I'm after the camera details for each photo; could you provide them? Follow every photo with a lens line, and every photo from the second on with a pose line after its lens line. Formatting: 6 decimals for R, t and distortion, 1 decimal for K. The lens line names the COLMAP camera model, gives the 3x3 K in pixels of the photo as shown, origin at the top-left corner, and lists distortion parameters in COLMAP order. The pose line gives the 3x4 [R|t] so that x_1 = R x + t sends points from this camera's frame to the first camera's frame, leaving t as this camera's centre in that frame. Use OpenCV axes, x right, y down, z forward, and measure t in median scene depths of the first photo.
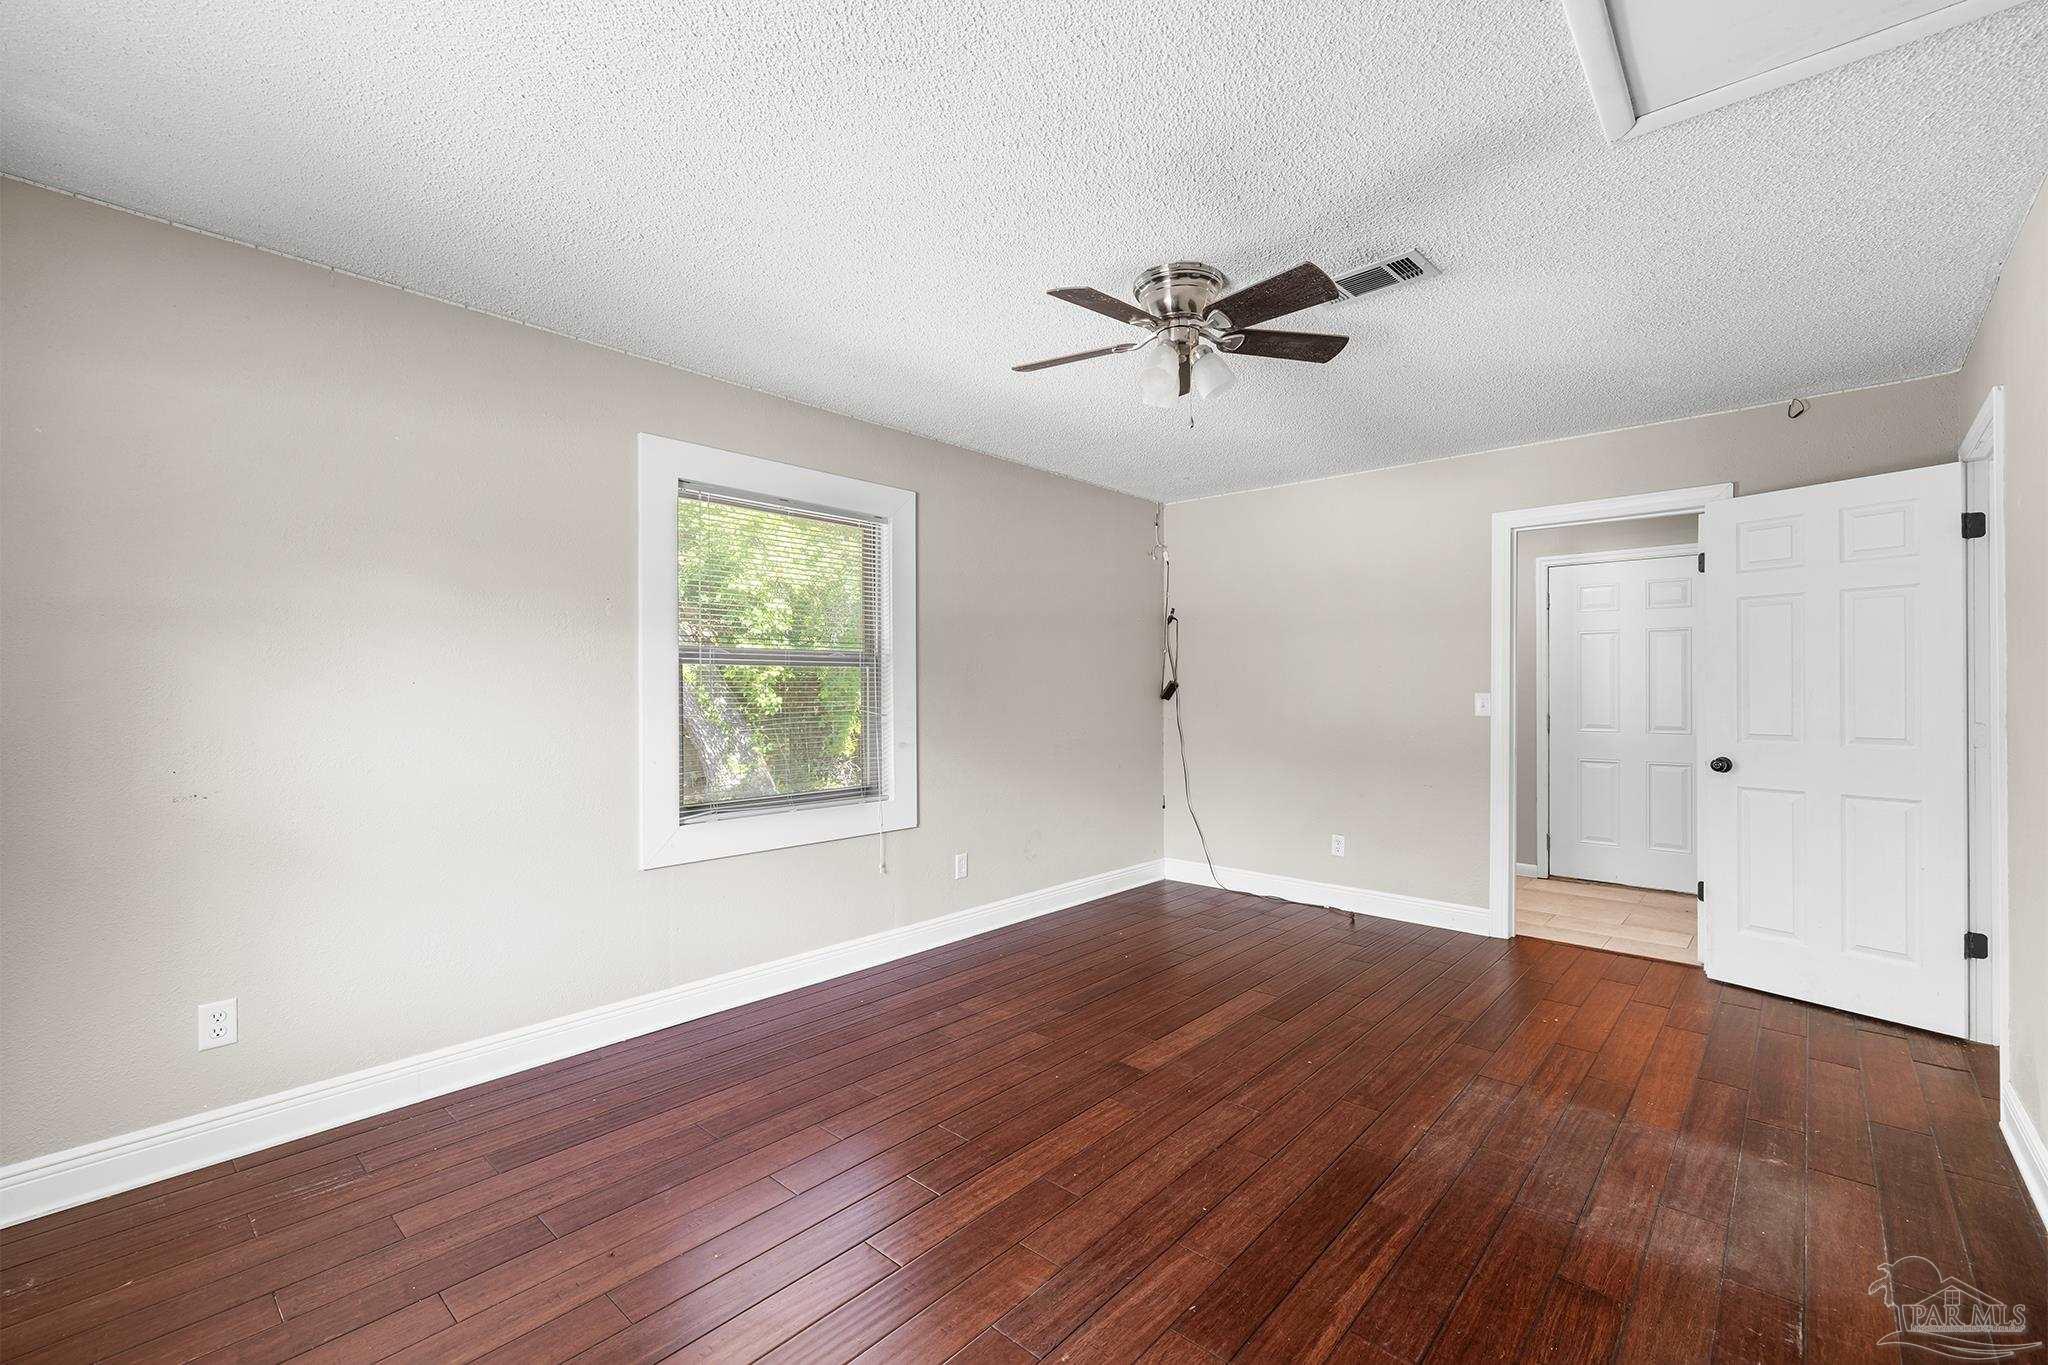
lens RADIAL K [[872.0, 0, 1025.1], [0, 872.0, 686.1], [0, 0, 1]] dist [0.002767, -0.000858]
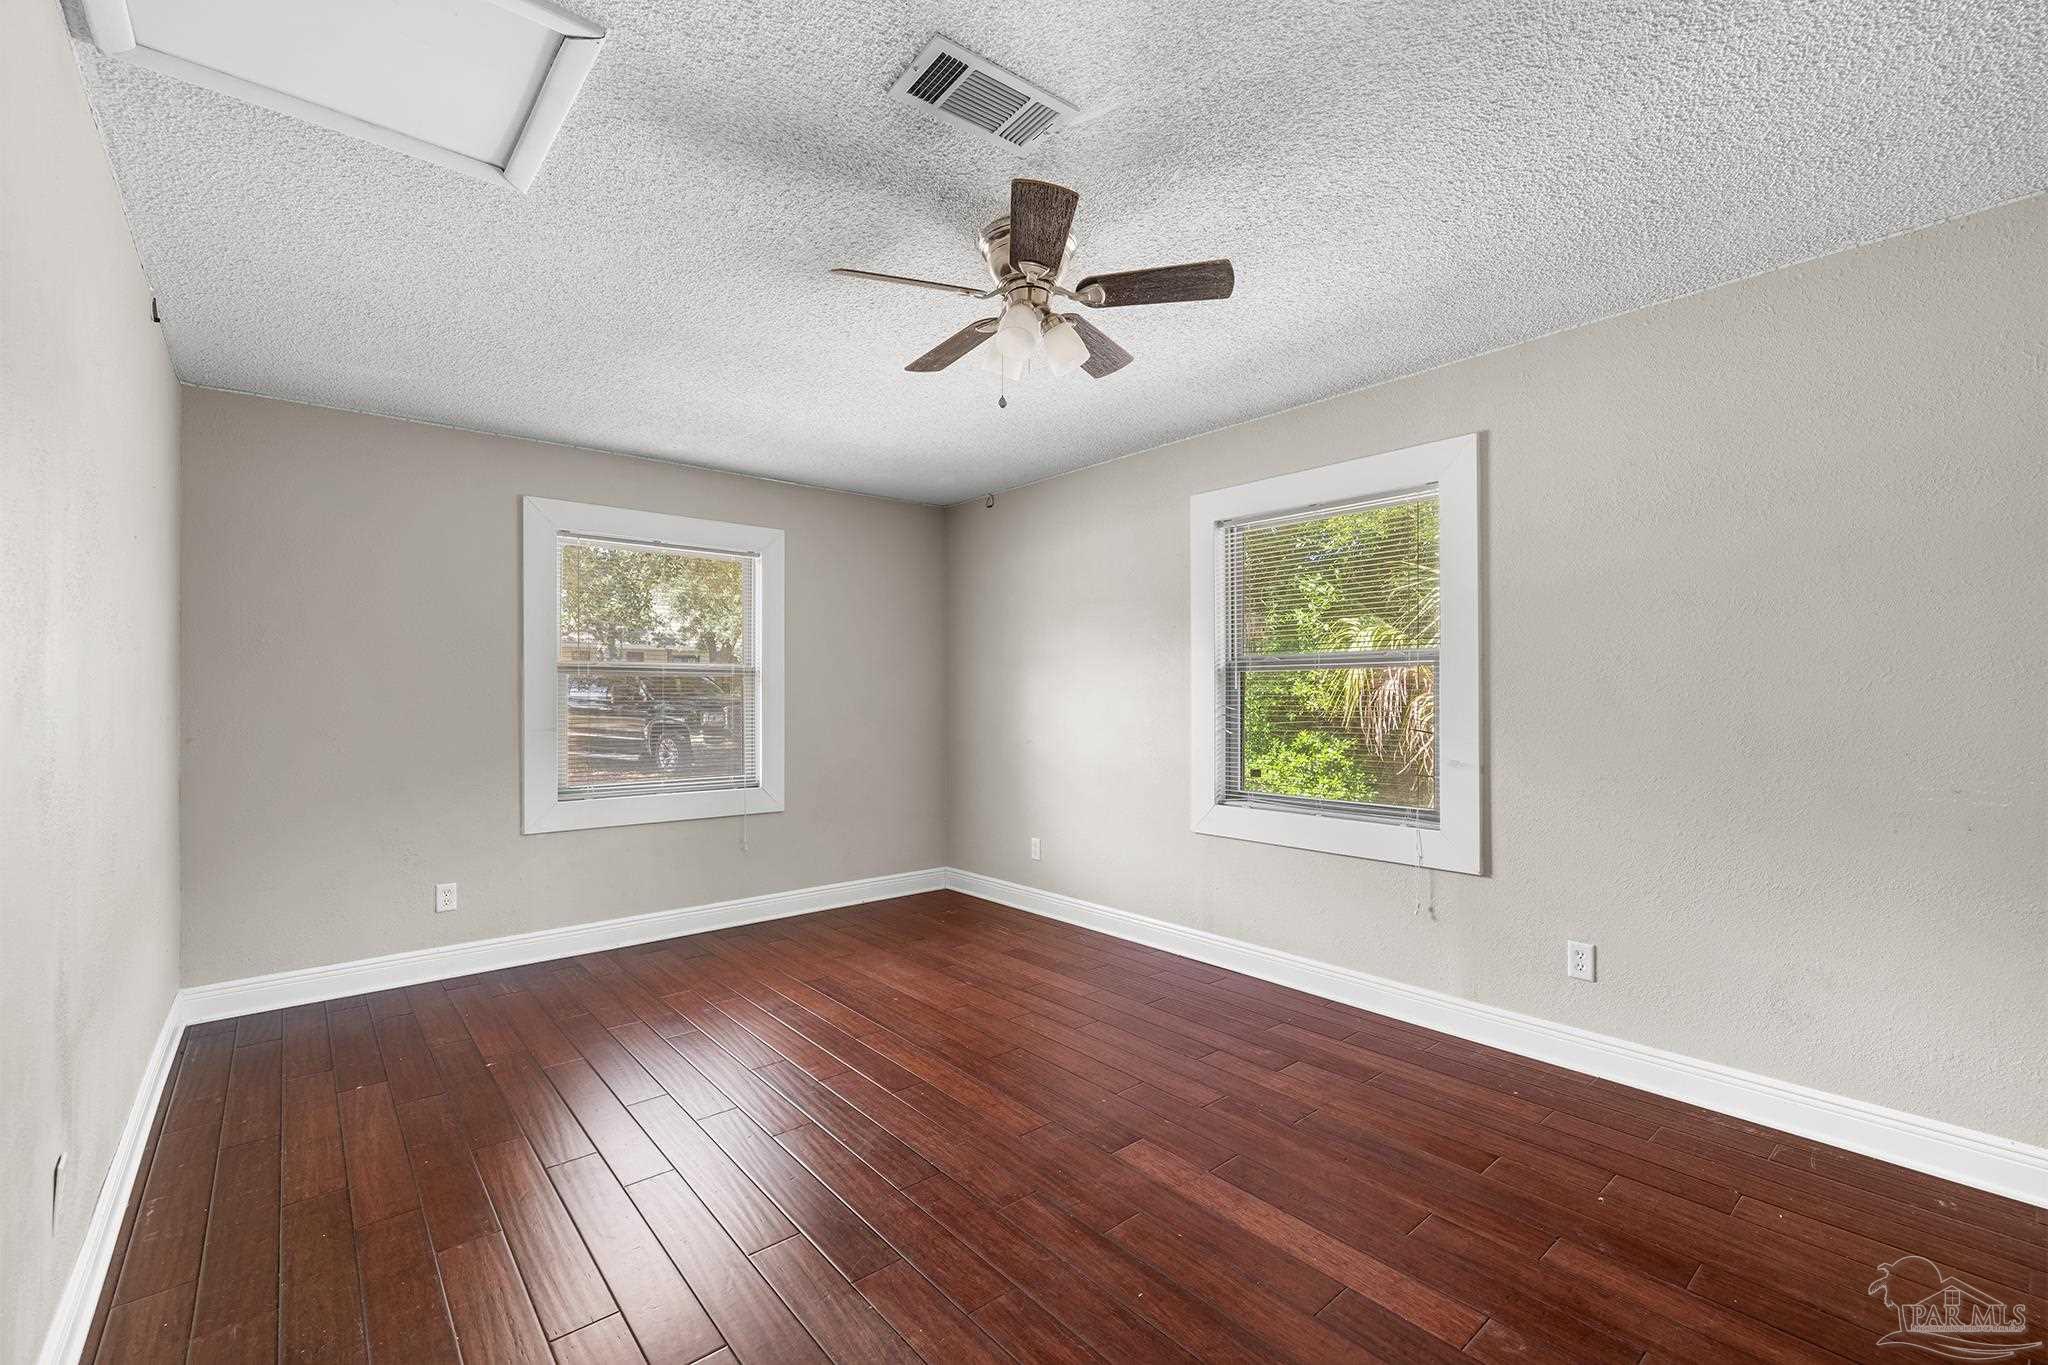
lens RADIAL K [[872.0, 0, 1029.2], [0, 872.0, 693.6], [0, 0, 1]] dist [0.002767, -0.000858]
pose [[-0.121923, 0.007646, -0.992510, 0.879541], [0.002245, 0.999970, 0.007428, -0.005544], [0.992537, -0.001323, -0.121937, 0.918066]]
